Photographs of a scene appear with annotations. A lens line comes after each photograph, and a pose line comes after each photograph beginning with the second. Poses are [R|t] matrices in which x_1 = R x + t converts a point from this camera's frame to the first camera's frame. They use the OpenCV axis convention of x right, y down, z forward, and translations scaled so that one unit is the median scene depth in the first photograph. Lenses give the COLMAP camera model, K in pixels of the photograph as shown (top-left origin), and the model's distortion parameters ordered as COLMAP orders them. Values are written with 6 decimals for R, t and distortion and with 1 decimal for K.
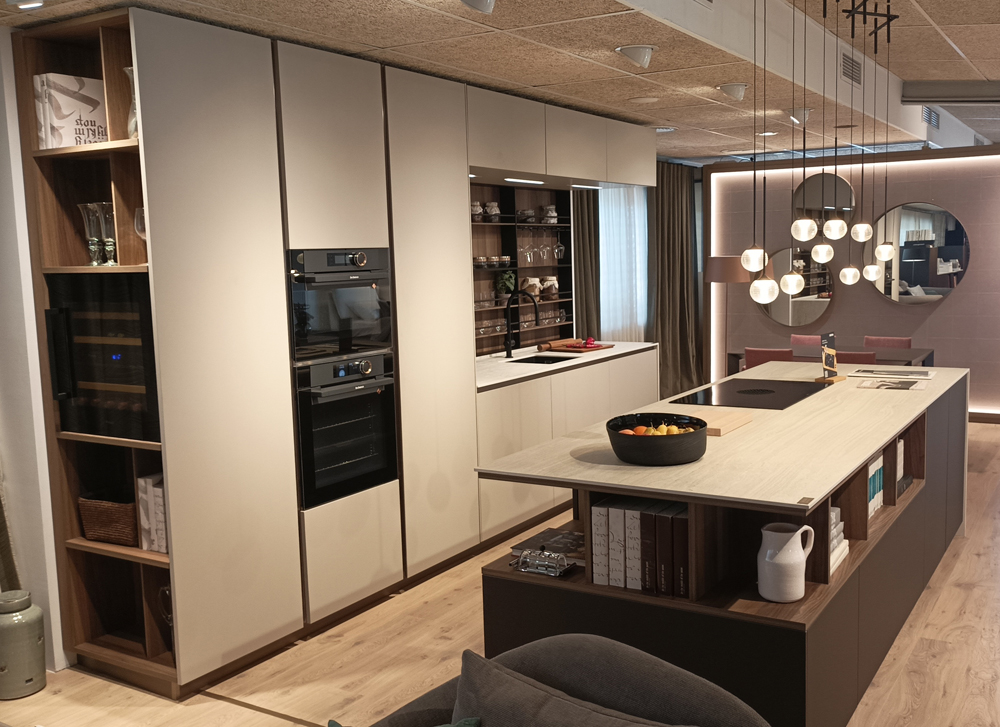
lens RADIAL K [[976.2, 0, 510.5], [0, 976.2, 365.8], [0, 0, 1]] dist [0.033971, 0.000000]
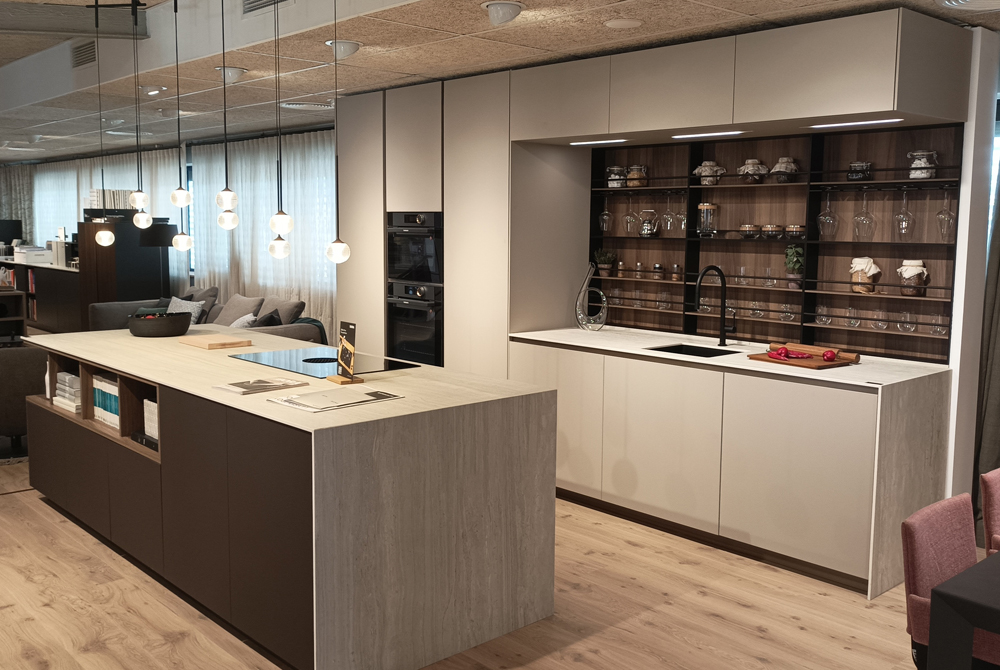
lens RADIAL K [[838.2, 0, 502.0], [0, 838.2, 311.5], [0, 0, 1]] dist [0.020444, -0.004557]
pose [[-0.225820, 0.124024, -0.966242, 1.171782], [-0.120382, 0.980708, 0.154015, -0.199934], [0.966702, 0.151098, -0.206533, 1.538509]]
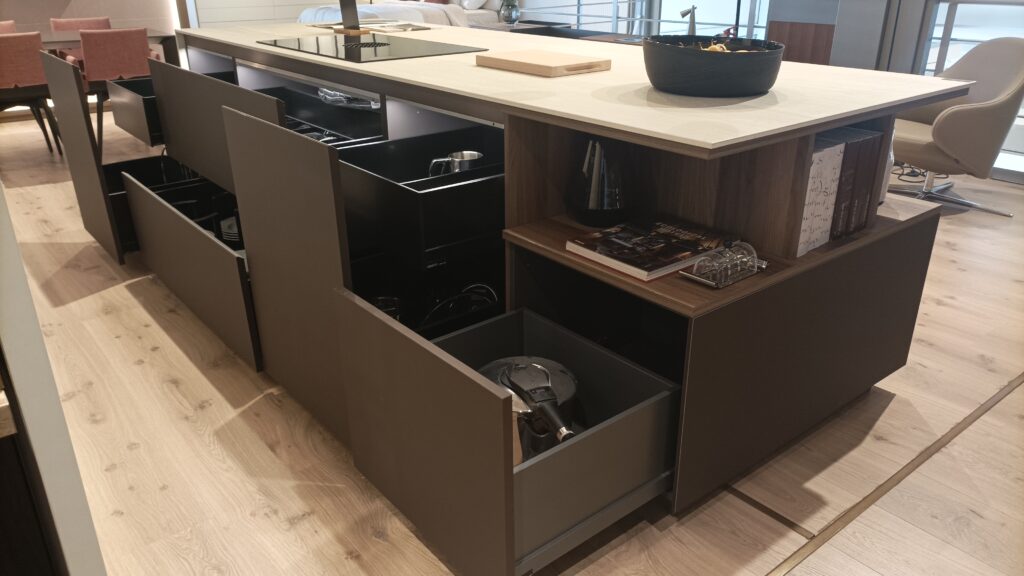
lens RADIAL K [[759.6, 0, 515.0], [0, 759.6, 291.1], [0, 0, 1]] dist [-0.005419, -0.000707]
pose [[0.340225, -0.342427, 0.875780, -0.373281], [0.110436, 0.939445, 0.324418, 0.028516], [-0.933837, -0.013658, 0.357439, 0.757428]]
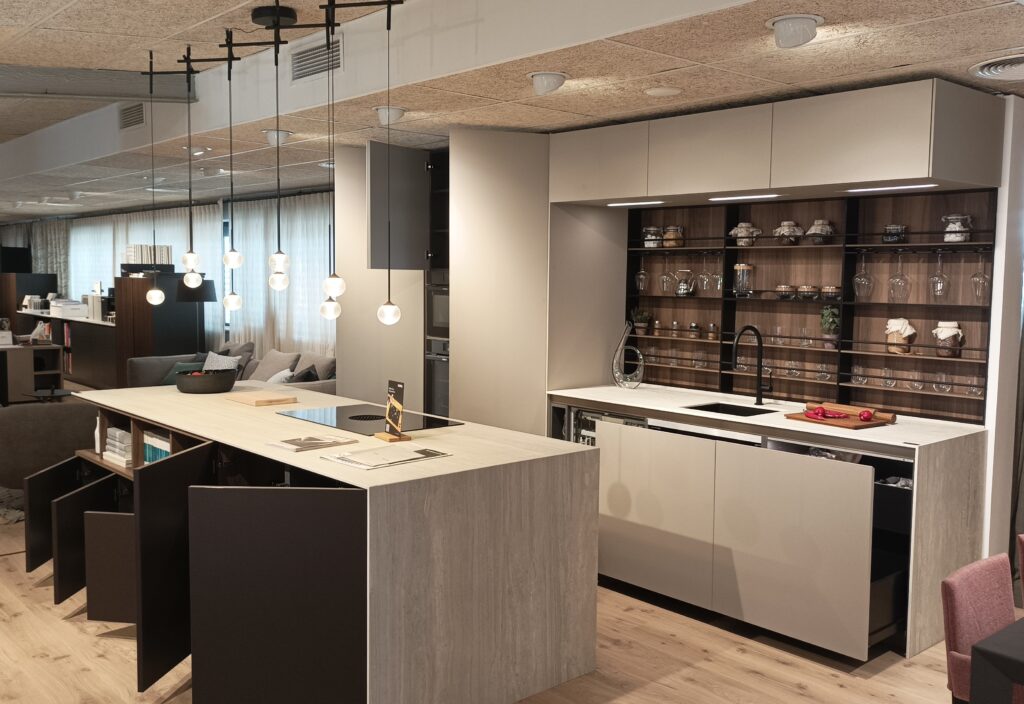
lens RADIAL K [[844.8, 0, 518.0], [0, 844.8, 345.6], [0, 0, 1]] dist [0.017783, 0.000987]
pose [[-0.238442, 0.100807, -0.965911, 1.203787], [-0.122658, 0.983507, 0.132922, -0.208935], [0.963380, 0.150171, -0.222145, 1.526208]]
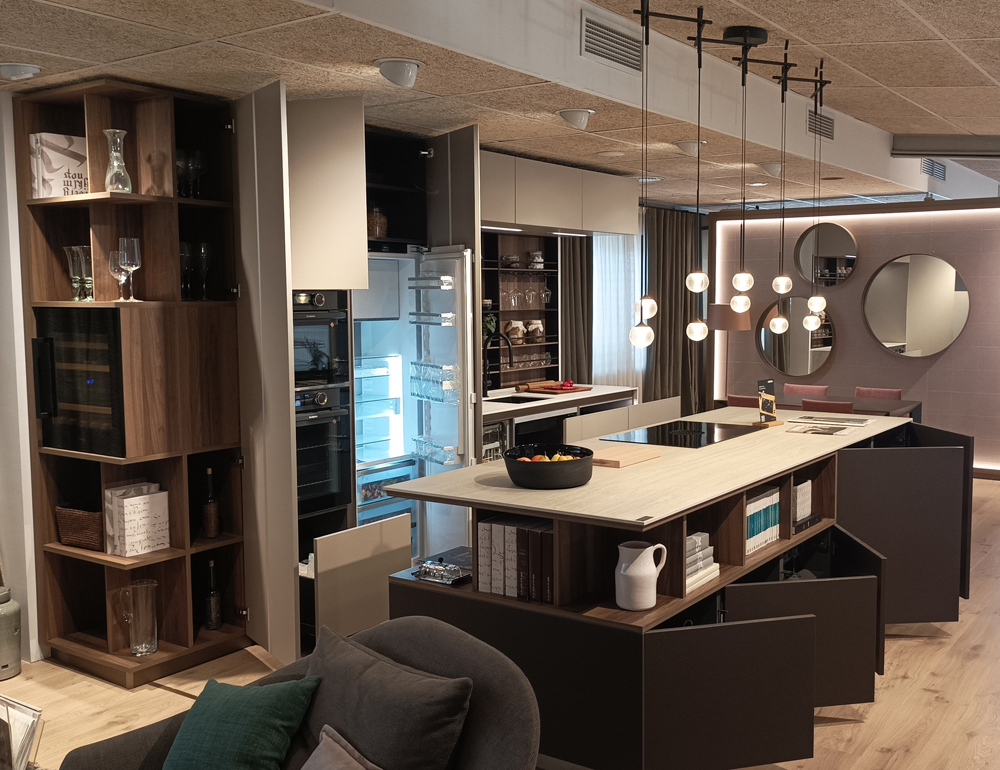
lens RADIAL K [[1027.9, 0, 492.4], [0, 1027.9, 385.8], [0, 0, 1]] dist [0.041697, 0.000000]
pose [[0.996935, 0.026713, -0.073537, 0.138271], [-0.028684, 0.999254, -0.025877, 0.012367], [0.072791, 0.027907, 0.996957, -0.144445]]
